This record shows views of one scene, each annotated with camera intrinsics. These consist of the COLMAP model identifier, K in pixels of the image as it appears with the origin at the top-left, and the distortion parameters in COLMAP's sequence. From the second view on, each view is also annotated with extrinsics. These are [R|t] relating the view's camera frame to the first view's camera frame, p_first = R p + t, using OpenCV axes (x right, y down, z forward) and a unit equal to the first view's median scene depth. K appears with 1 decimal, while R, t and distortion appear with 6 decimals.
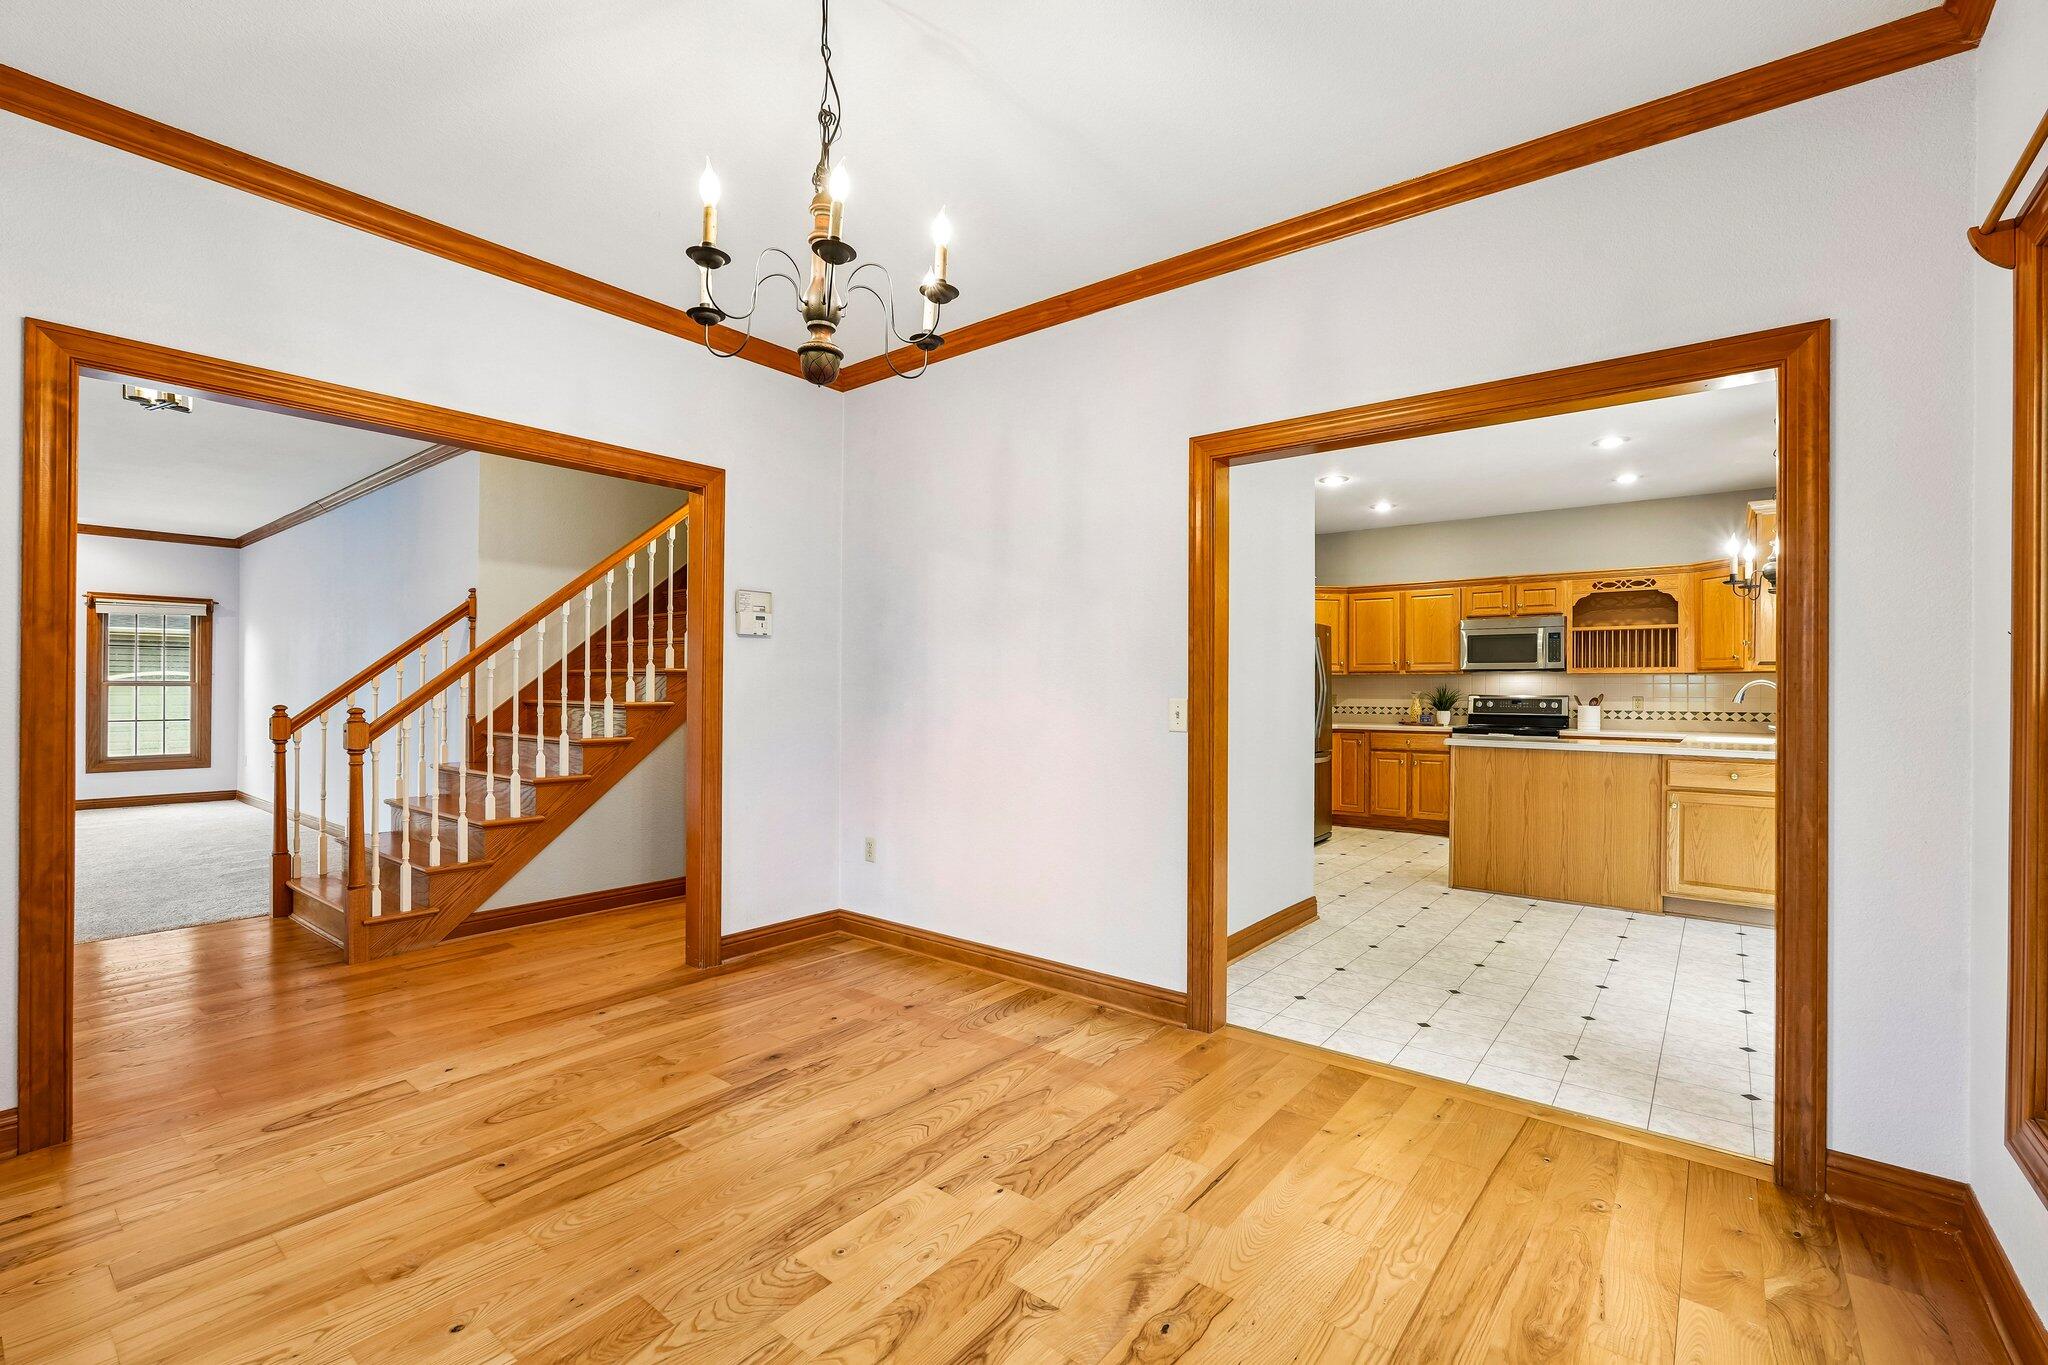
lens RADIAL K [[889.7, 0, 1024.0], [0, 889.7, 682.5], [0, 0, 1]] dist [-0.022606, 0.010834]
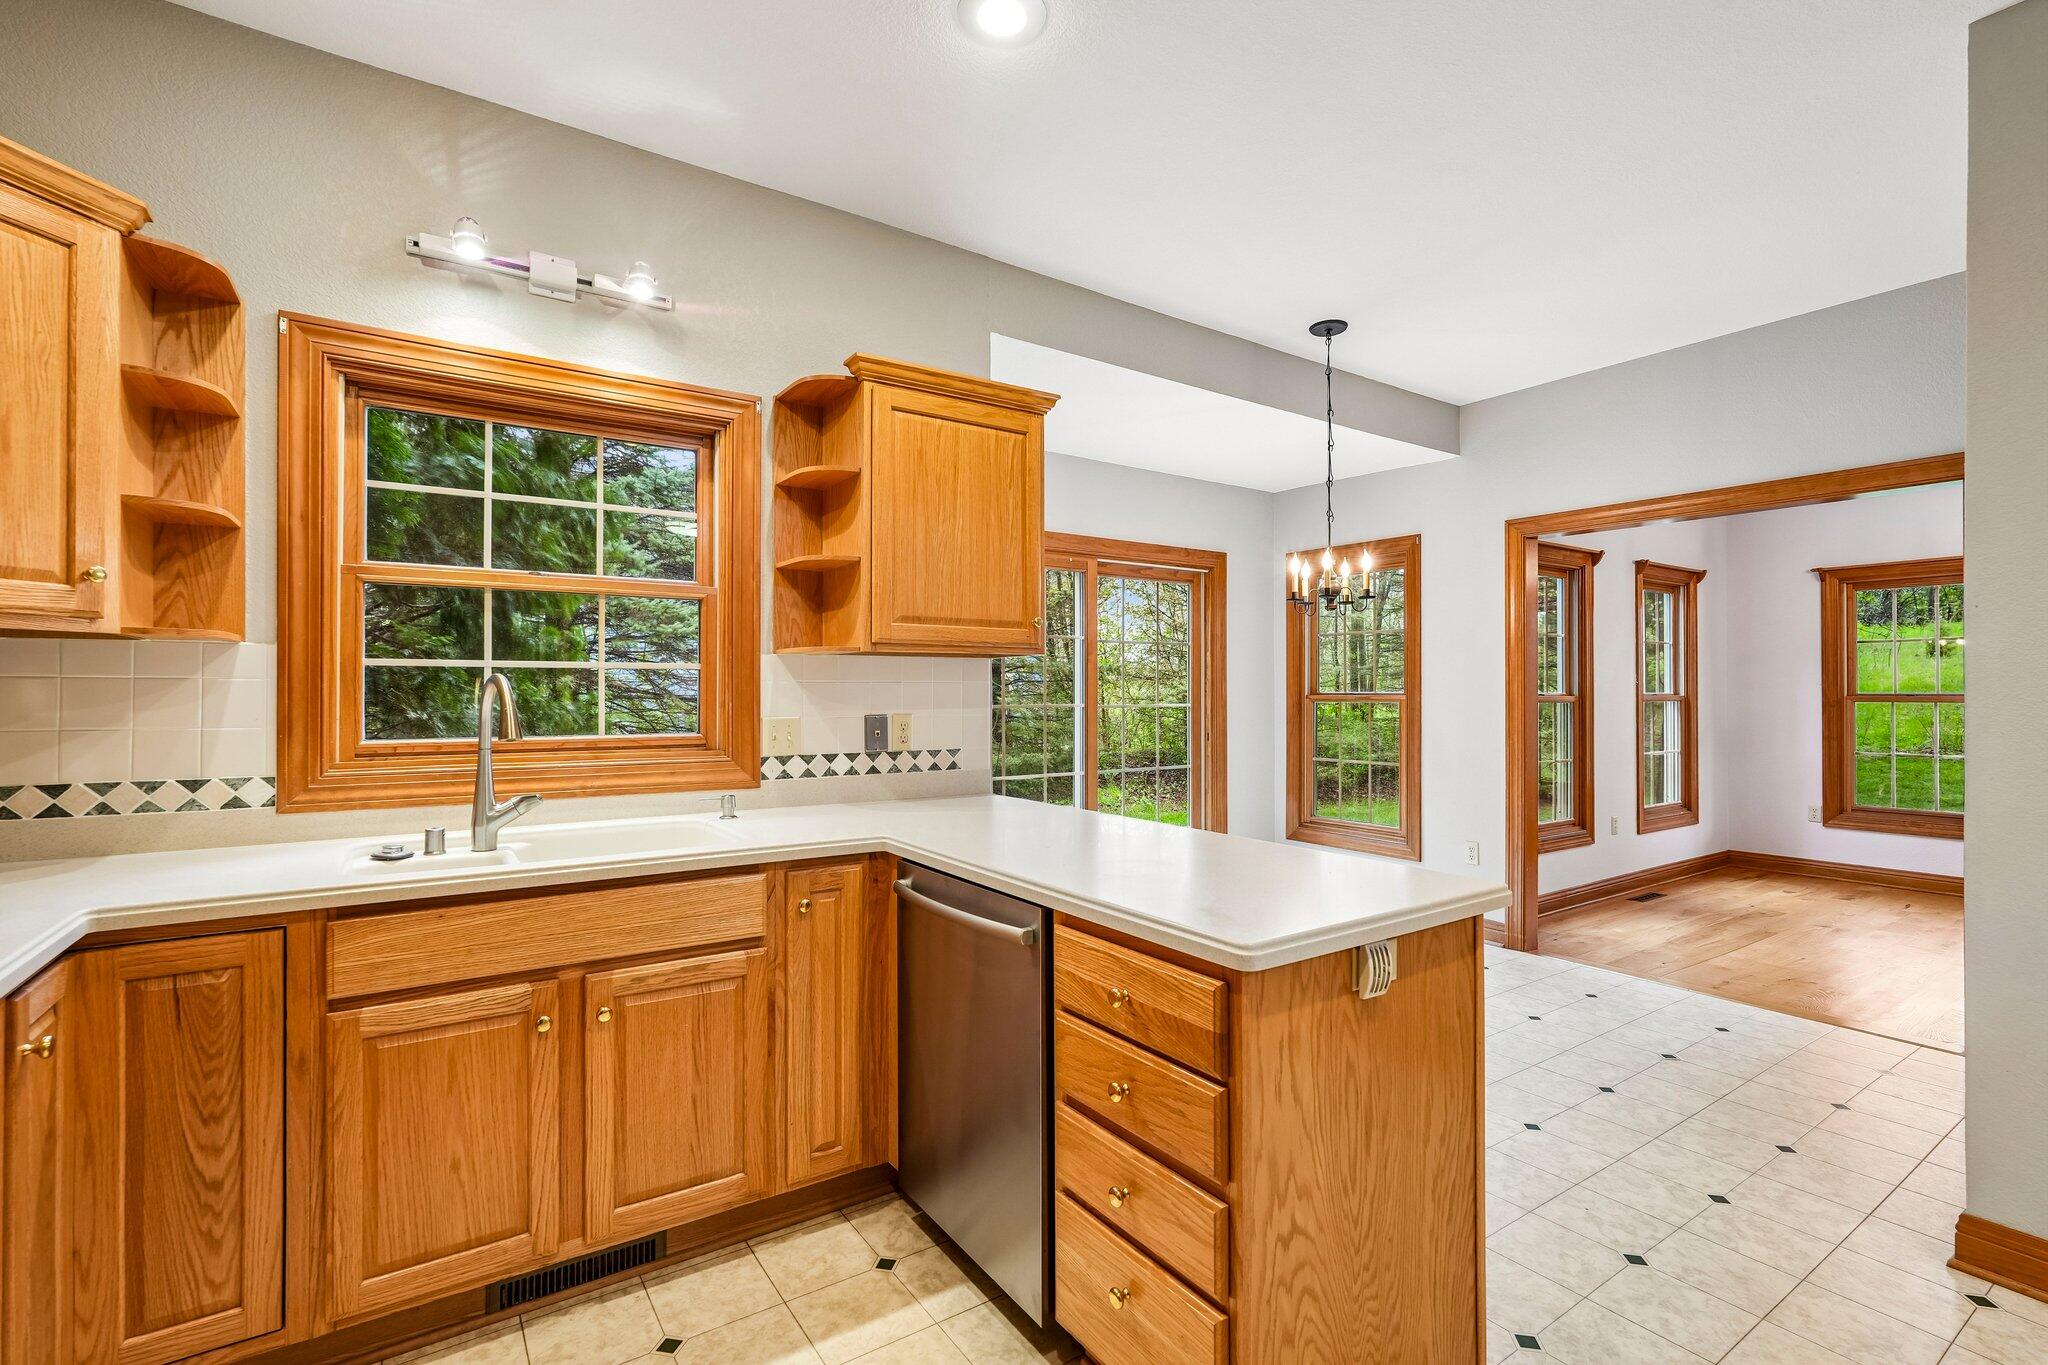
lens RADIAL K [[927.6, 0, 1024.0], [0, 927.6, 682.5], [0, 0, 1]] dist [-0.006250, 0.000798]
pose [[-0.954671, -0.008071, 0.297553, 0.549440], [-0.012268, 0.999850, -0.012242, 0.002642], [-0.297410, -0.015337, -0.954627, 1.370909]]
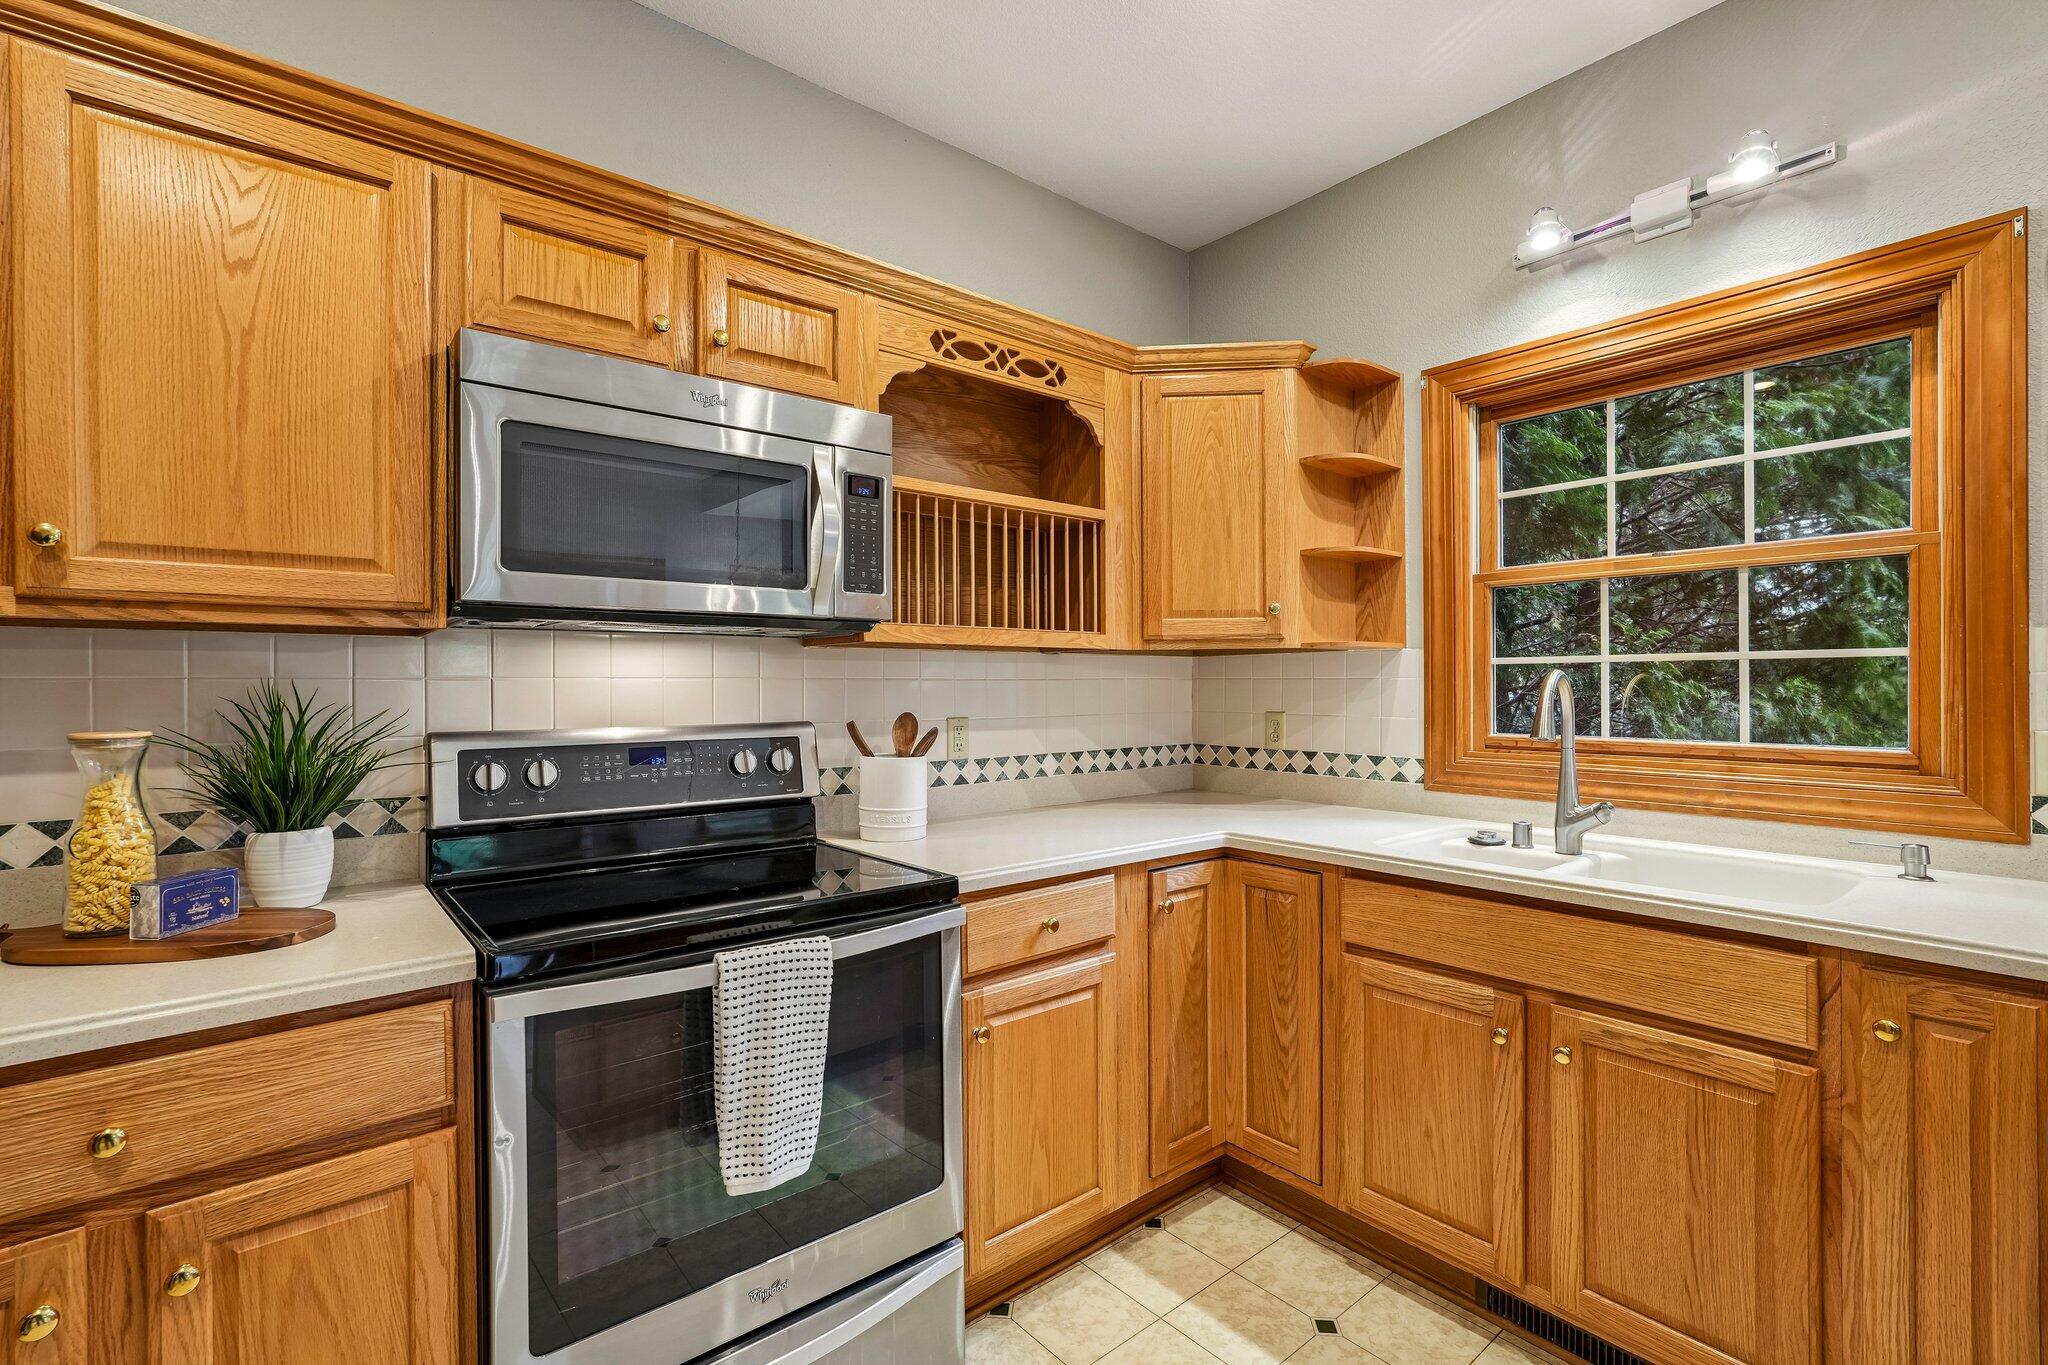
lens RADIAL K [[911.3, 0, 1024.0], [0, 911.3, 682.5], [0, 0, 1]] dist [-0.018262, 0.008405]
pose [[0.204520, -0.004783, 0.978851, 0.473554], [-0.002935, 0.999981, 0.005500, 0.000673], [-0.978858, -0.003997, 0.204502, 1.196493]]
